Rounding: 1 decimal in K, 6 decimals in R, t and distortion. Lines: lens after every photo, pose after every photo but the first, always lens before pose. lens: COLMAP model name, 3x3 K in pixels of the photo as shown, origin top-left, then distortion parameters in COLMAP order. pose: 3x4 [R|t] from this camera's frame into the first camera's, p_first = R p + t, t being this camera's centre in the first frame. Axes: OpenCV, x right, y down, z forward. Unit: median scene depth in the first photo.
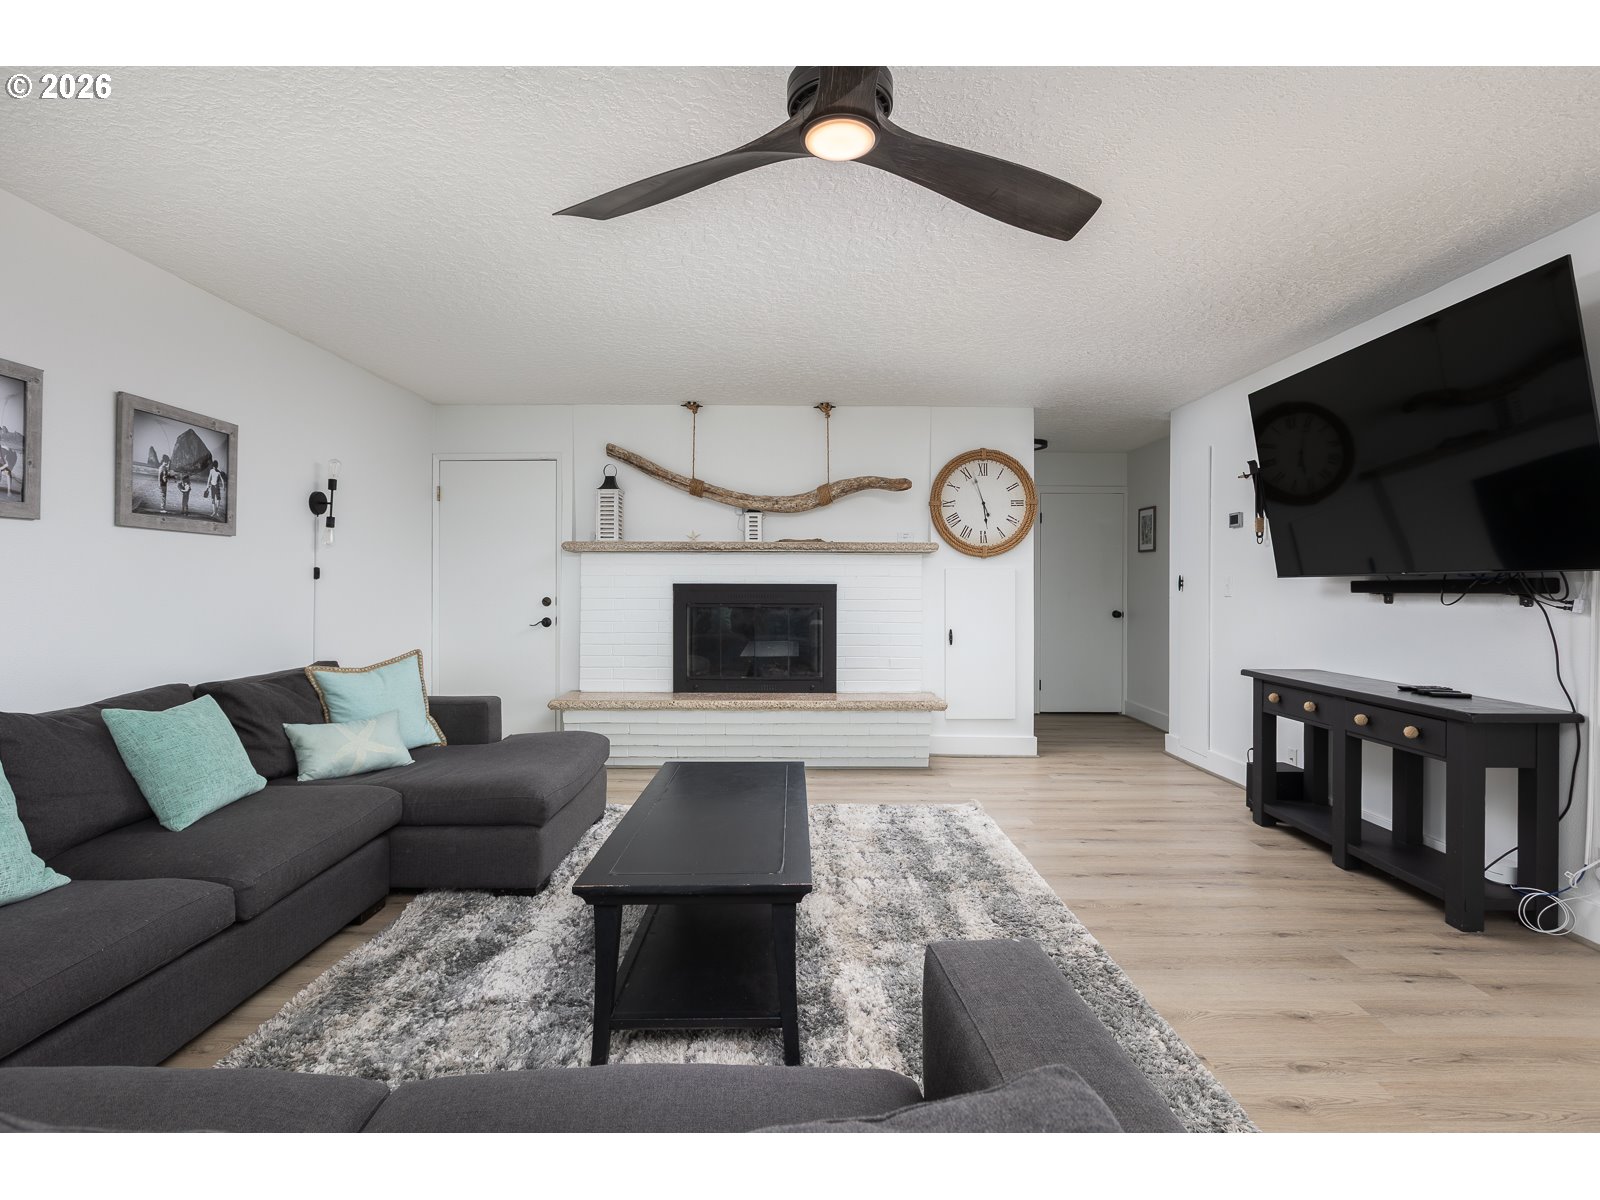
lens RADIAL K [[750.3, 0, 800.0], [0, 750.3, 600.0], [0, 0, 1]] dist [-0.000666, -0.000136]
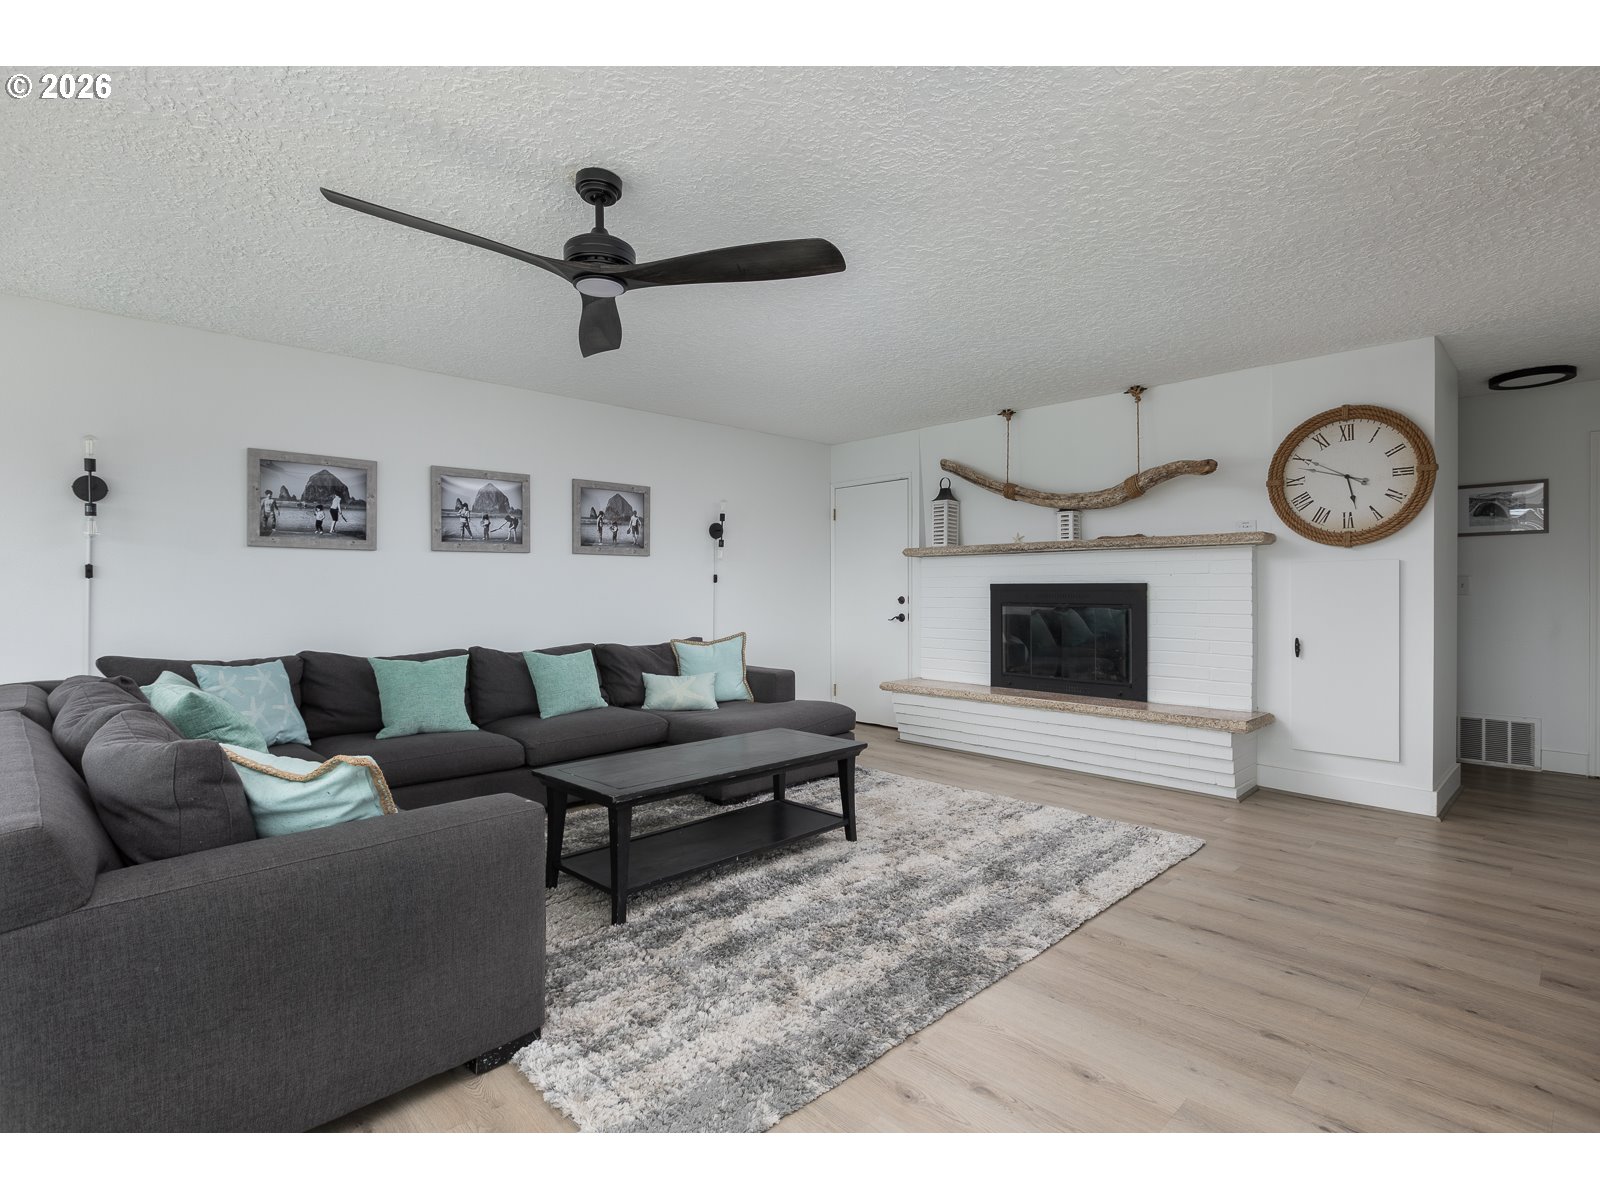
lens RADIAL K [[750.3, 0, 800.0], [0, 750.3, 600.0], [0, 0, 1]] dist [-0.000666, -0.000136]
pose [[0.710711, 0.006498, -0.703454, 0.389732], [-0.009753, 0.999952, -0.000617, 0.004322], [0.703417, 0.007300, 0.710740, 0.055515]]
